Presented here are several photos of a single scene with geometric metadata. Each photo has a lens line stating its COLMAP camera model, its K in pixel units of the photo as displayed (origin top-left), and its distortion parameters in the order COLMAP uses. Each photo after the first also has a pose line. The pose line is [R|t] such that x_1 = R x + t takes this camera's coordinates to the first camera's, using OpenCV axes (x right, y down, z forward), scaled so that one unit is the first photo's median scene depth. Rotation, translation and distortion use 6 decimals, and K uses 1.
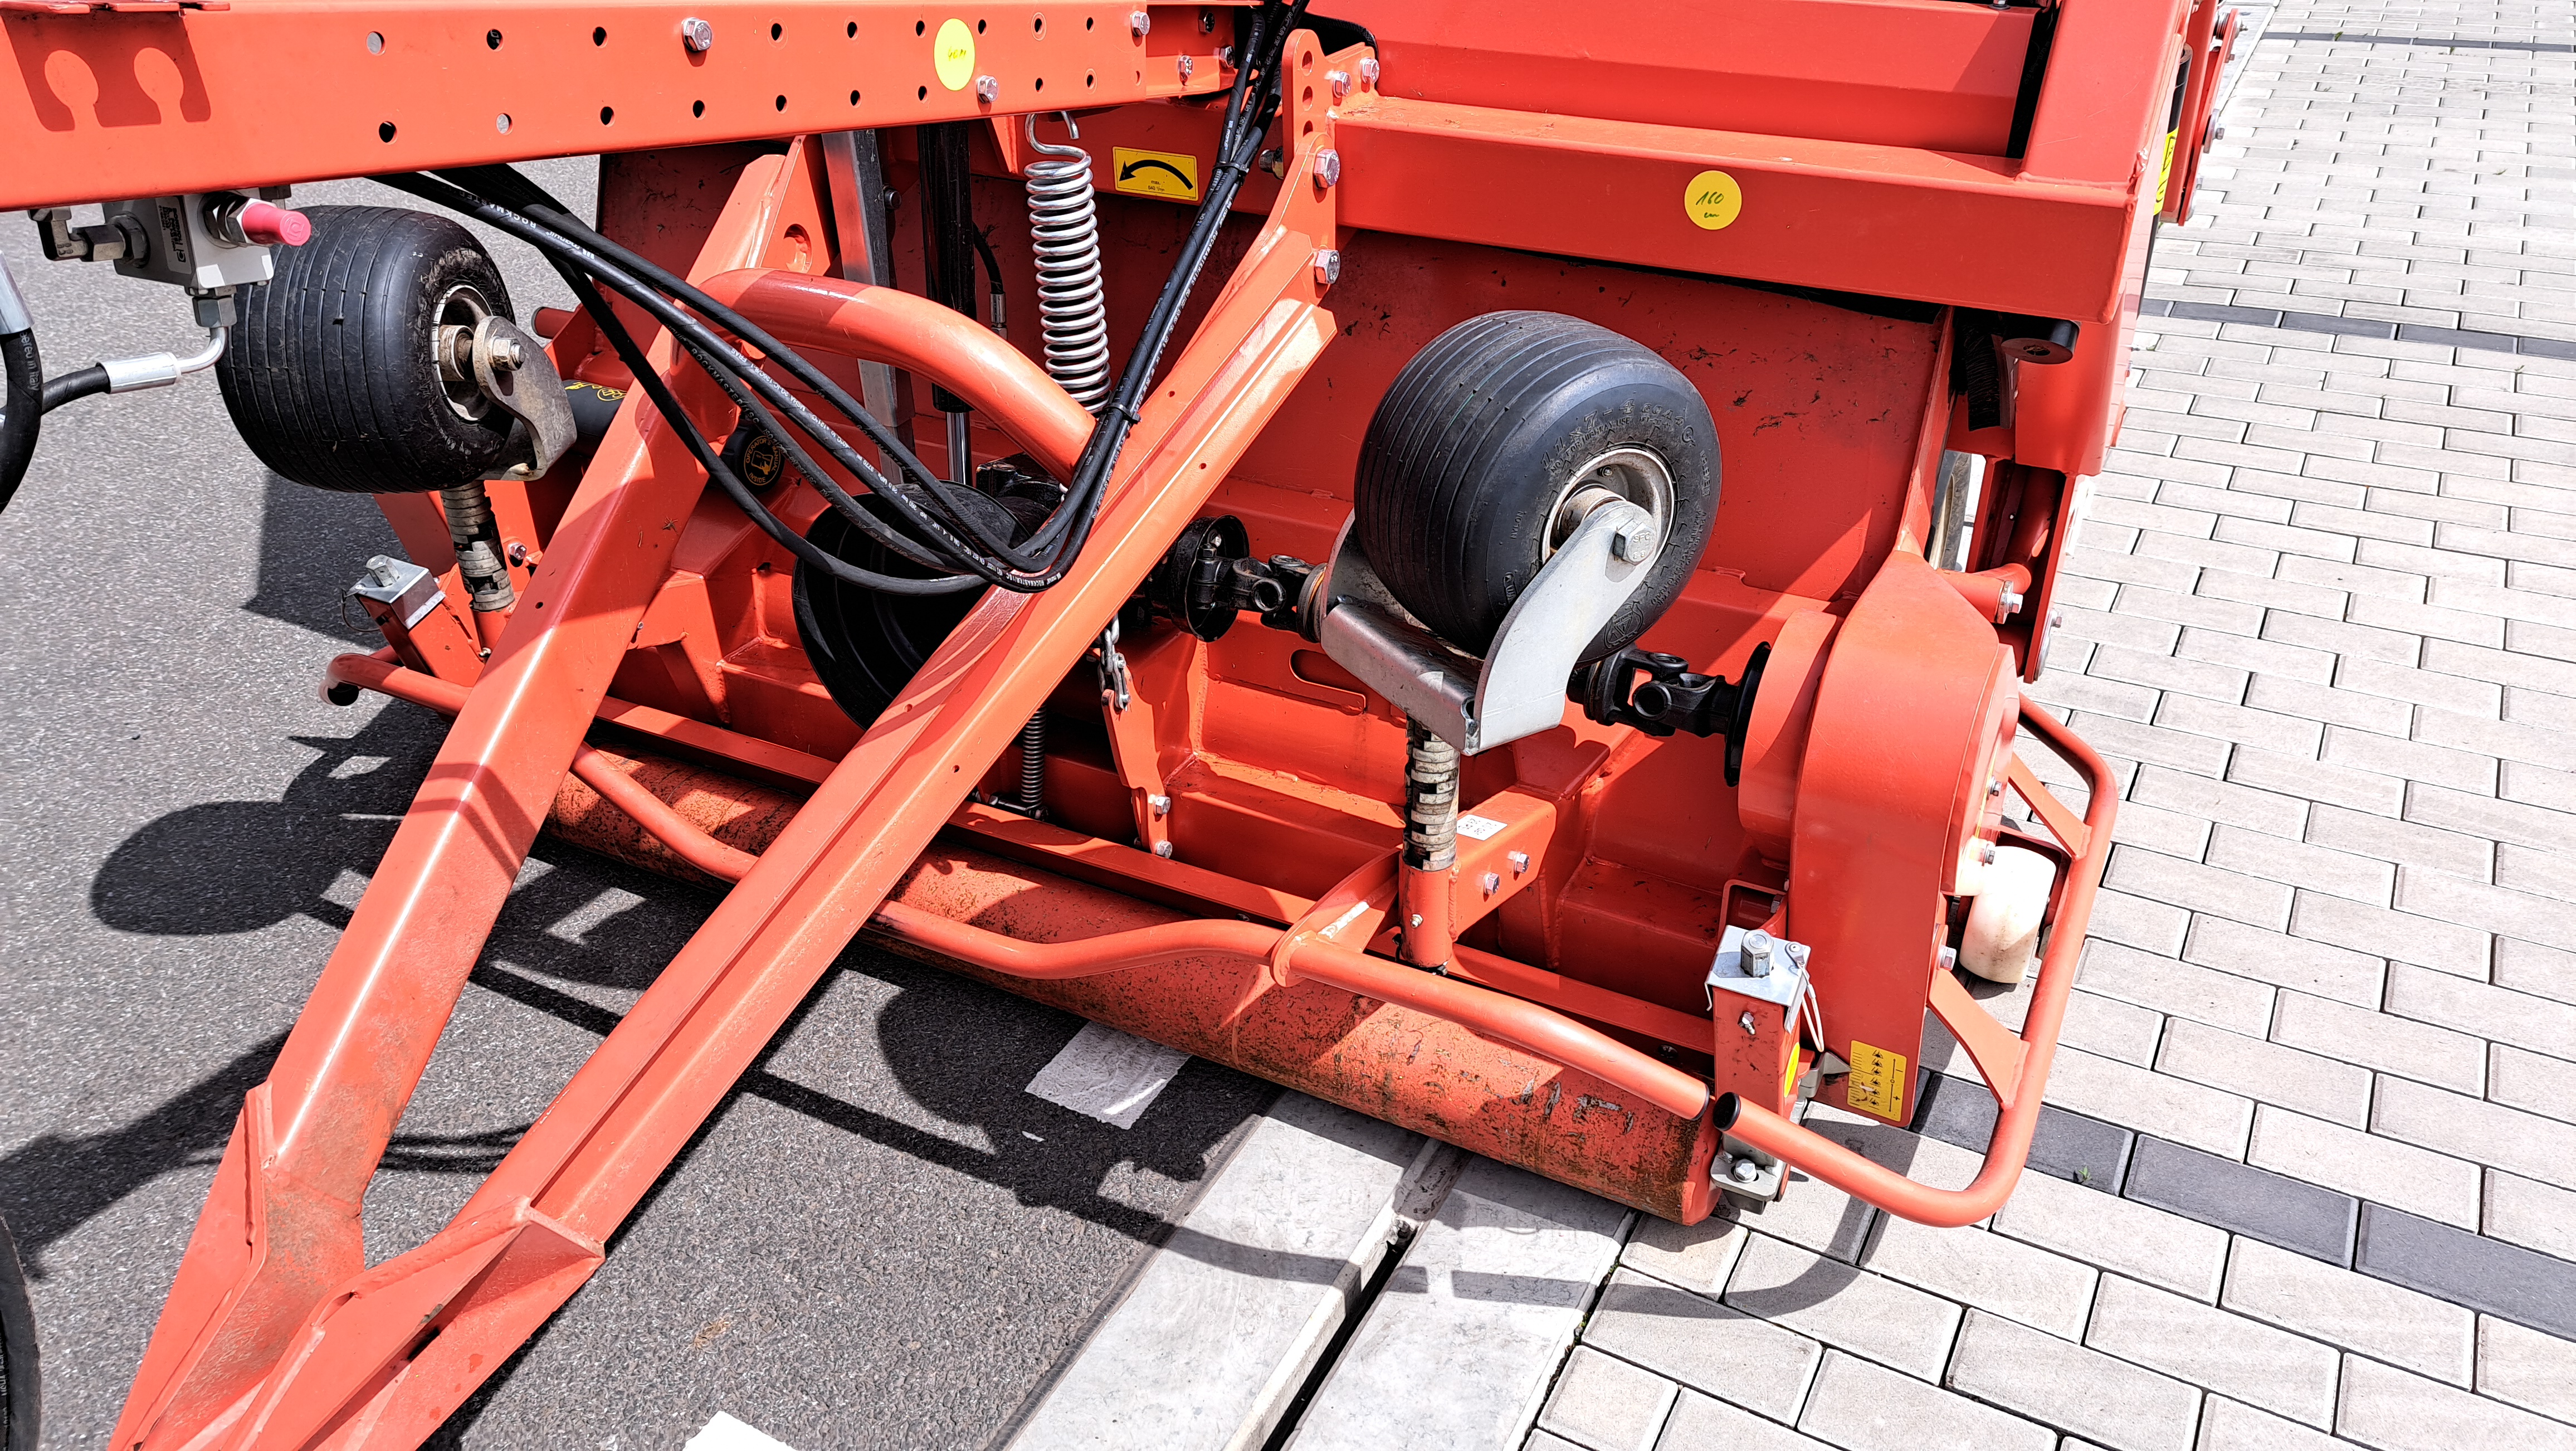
lens RADIAL K [[1830.3, 0, 1291.0], [0, 1830.3, 723.1], [0, 0, 1]] dist [0.006579, -0.008045]
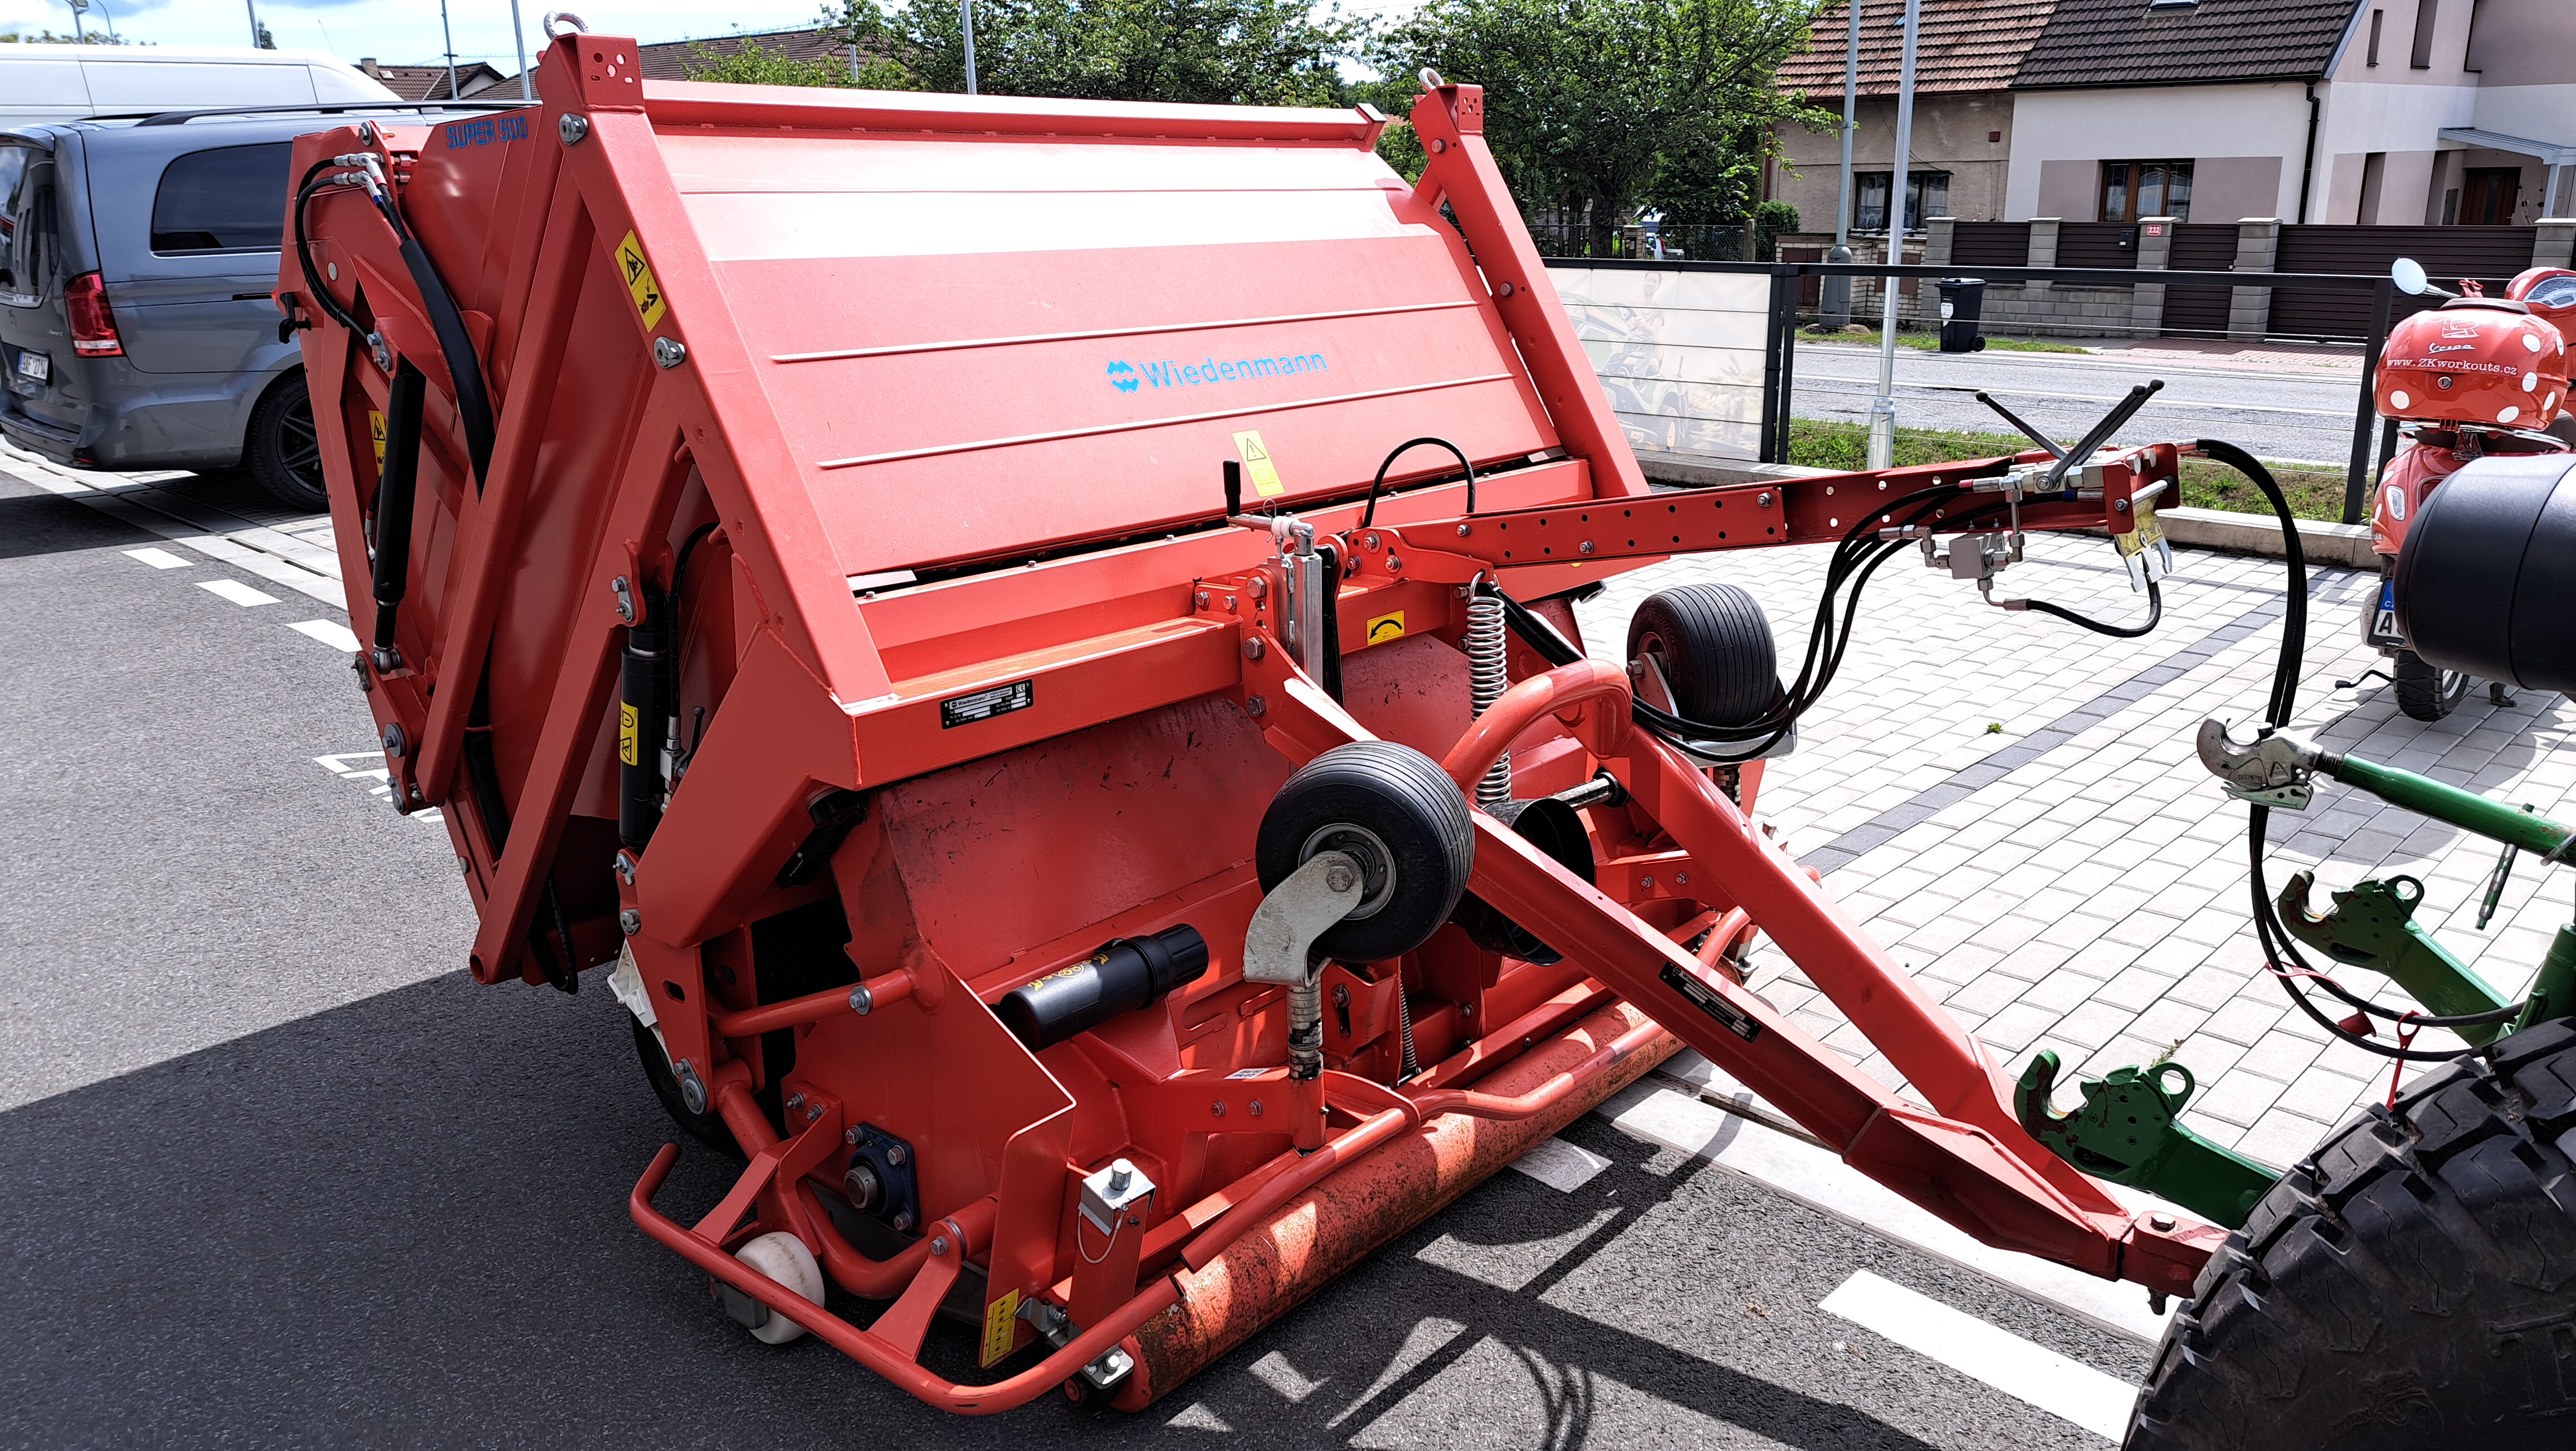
lens RADIAL K [[1830.3, 0, 1305.3], [0, 1830.3, 715.9], [0, 0, 1]] dist [0.006579, -0.008045]
pose [[0.255087, -0.230020, 0.939160, -1.545525], [0.541257, 0.838825, 0.058433, -0.337548], [-0.801231, 0.493421, 0.338473, 0.480902]]
